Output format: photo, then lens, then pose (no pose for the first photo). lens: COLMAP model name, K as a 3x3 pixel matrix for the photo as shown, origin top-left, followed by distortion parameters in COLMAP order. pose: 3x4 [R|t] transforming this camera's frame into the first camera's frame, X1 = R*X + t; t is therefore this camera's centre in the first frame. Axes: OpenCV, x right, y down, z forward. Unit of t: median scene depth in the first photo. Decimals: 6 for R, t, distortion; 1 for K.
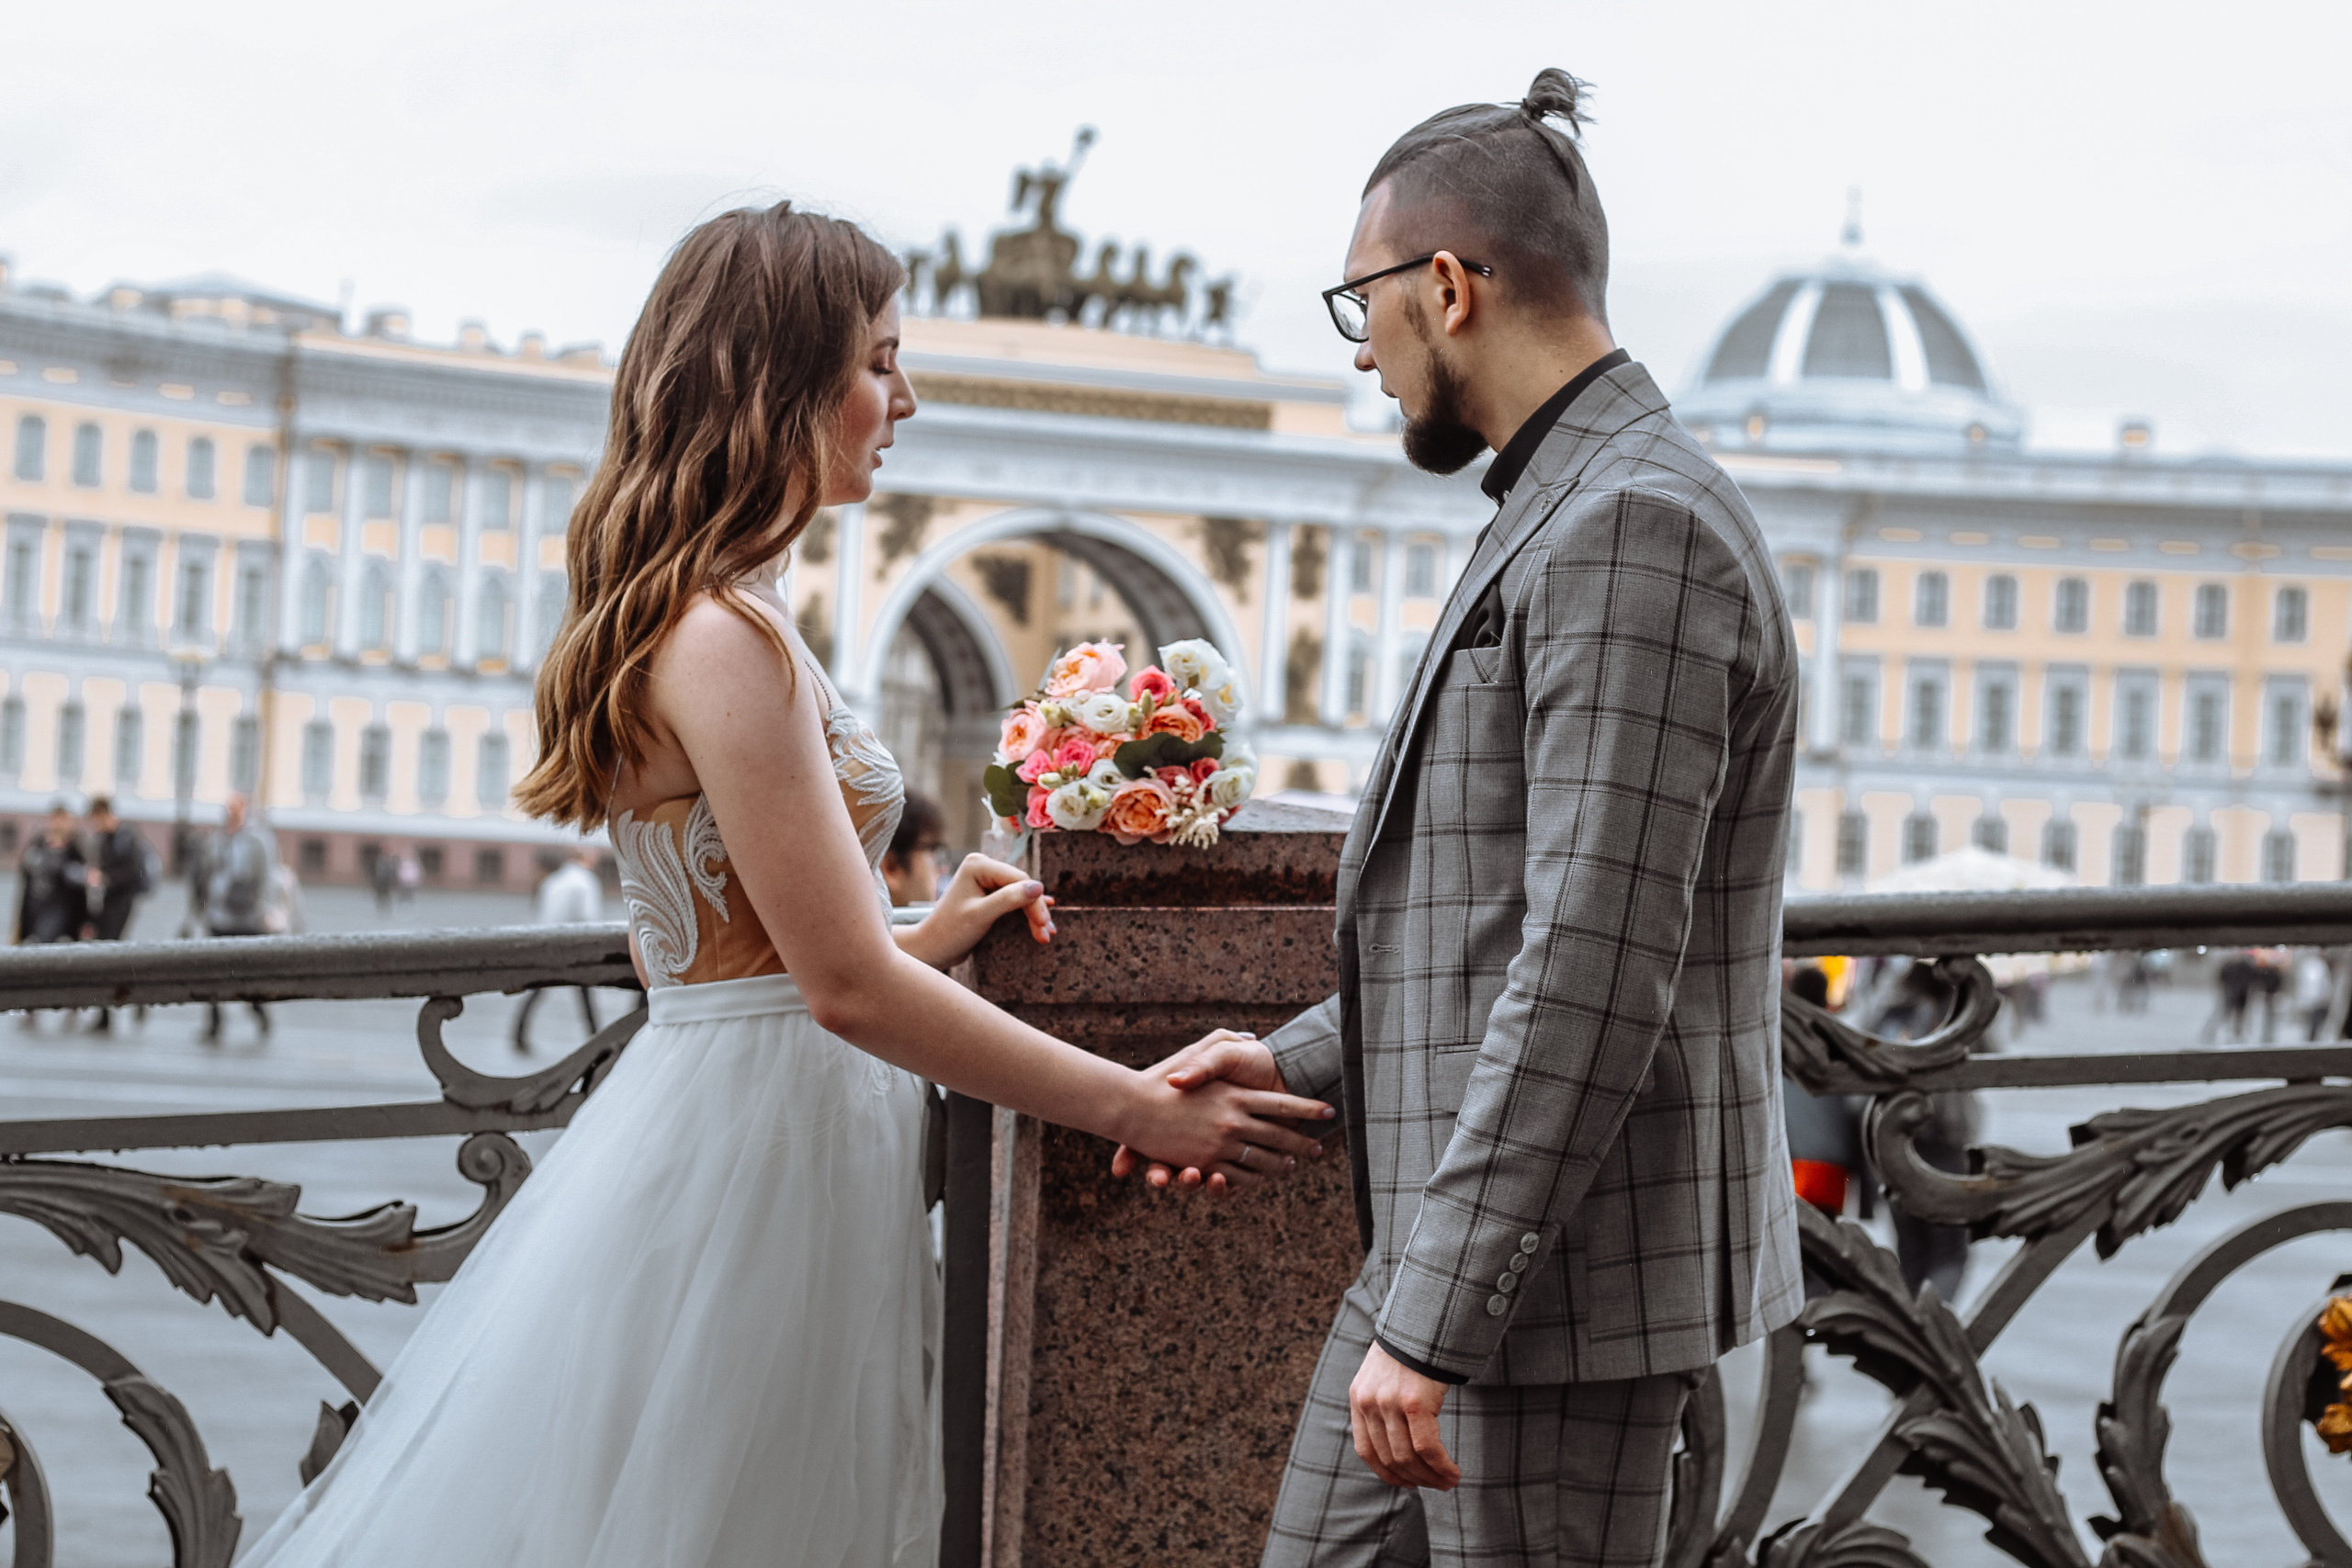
lens RADIAL K [[5465.5, 0, 1176.0], [0, 5465.5, 784.0], [0, 0, 1]] dist [-0.068342, -0.369004]
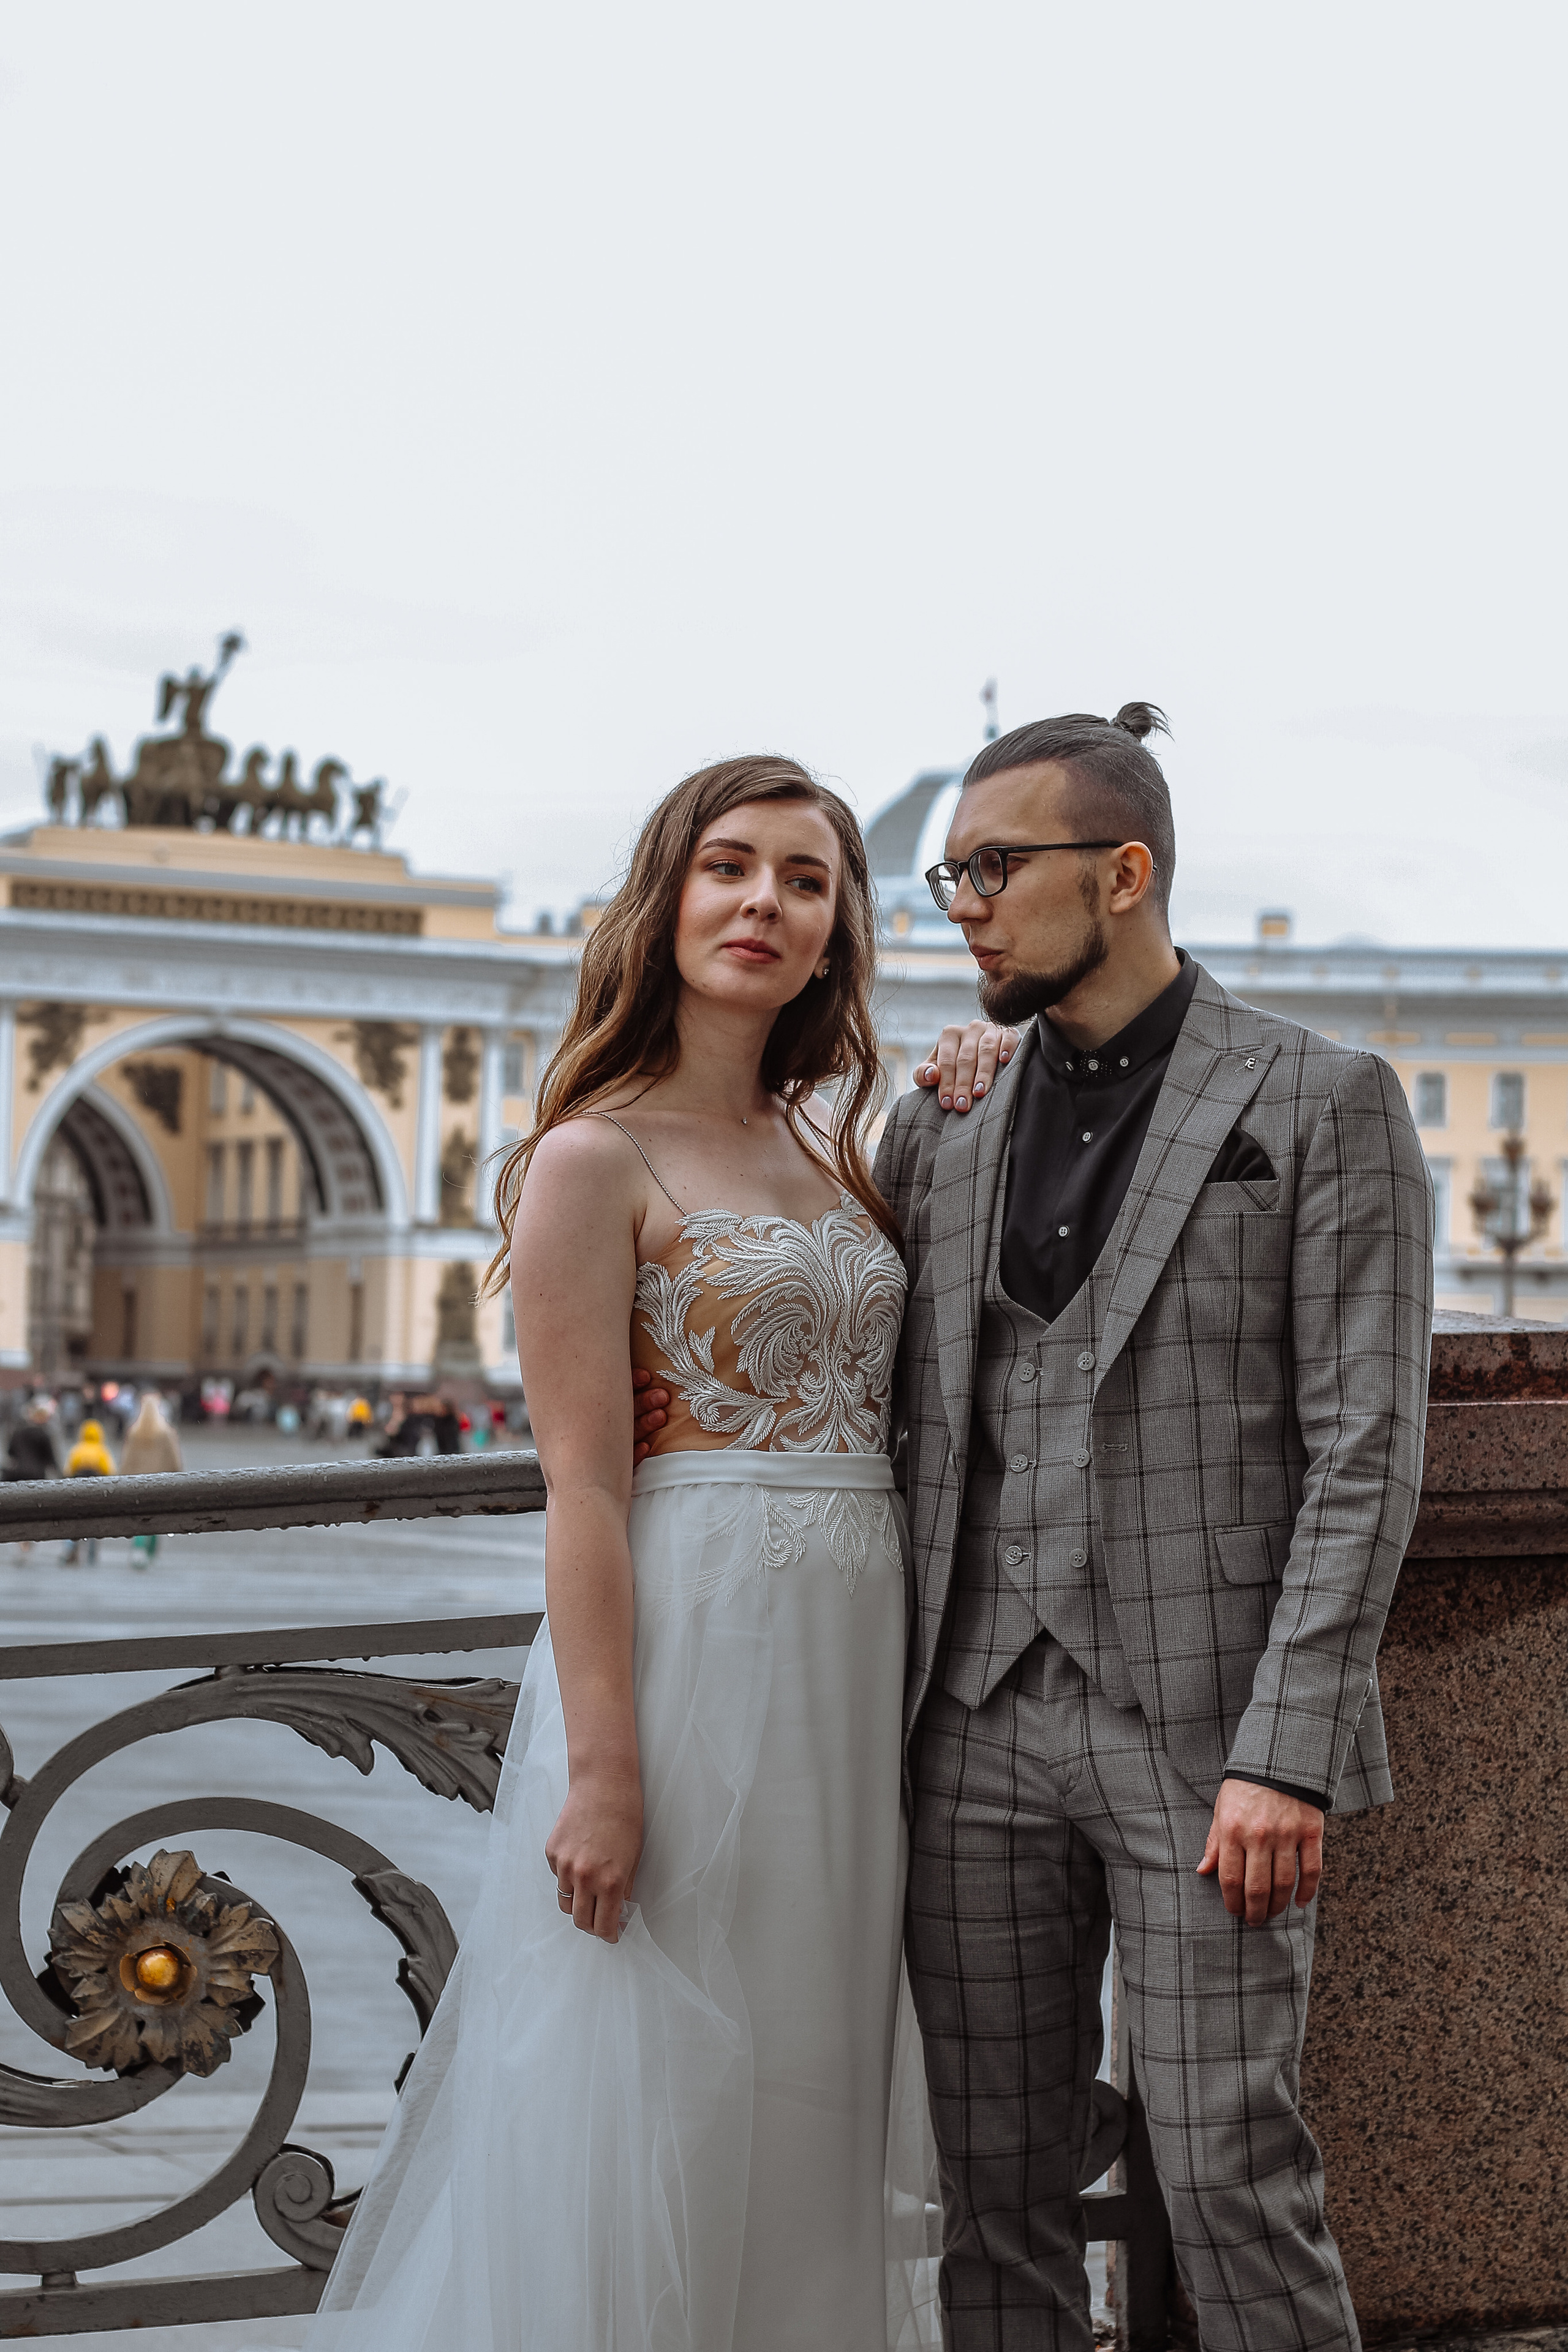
lens RADIAL K [[5466.0, 0, 784.0], [0, 5466.0, 1176.0], [0, 0, 1]] dist [-0.068342, -0.369004]
pose [[0.995892, -0.018016, 0.088741, -0.195050], [0.019772, 0.999625, -0.018952, -0.004308], [-0.088367, 0.020629, 0.995874, -0.065220]]
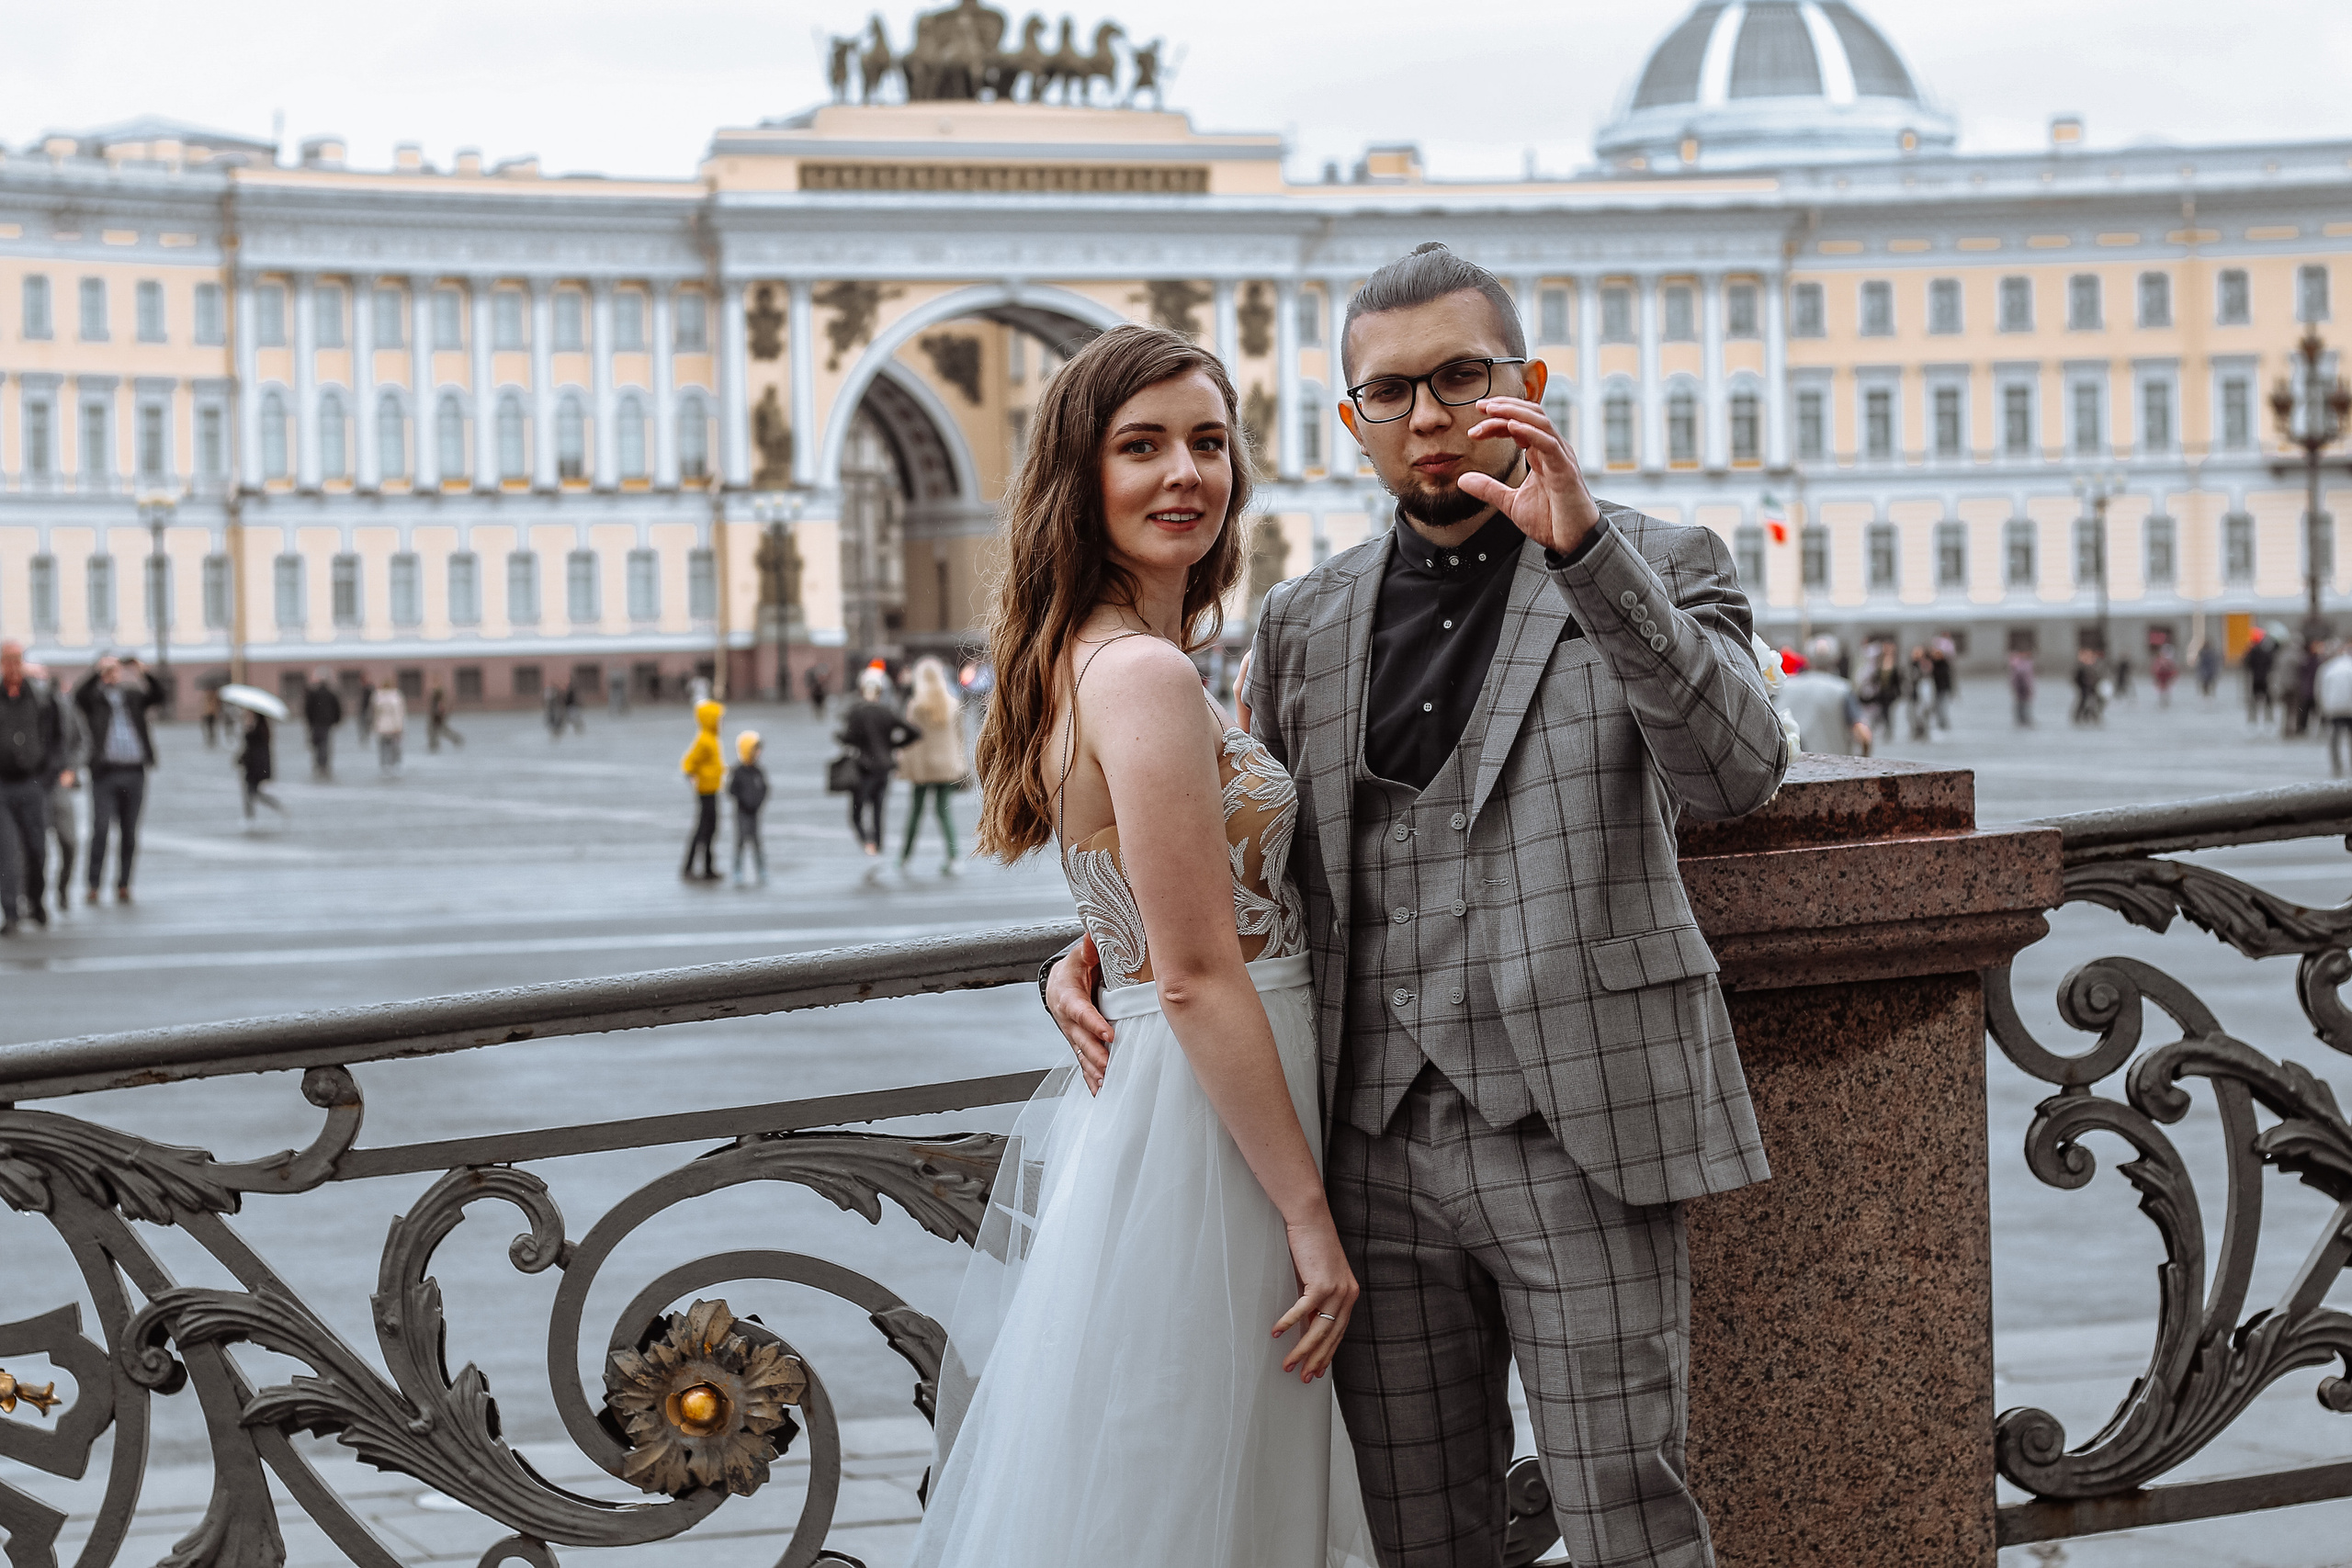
lens RADIAL K [[5465.5, 0, 1176.0], [0, 5465.5, 784.0], [0, 0, 1]] dist [-0.068342, -0.369004]
pose [[0.997017, -0.076875, 0.006870, -0.122750], [0.076493, 0.996064, 0.044784, -0.051951], [-0.010286, -0.044125, 0.998973, -0.186416]]
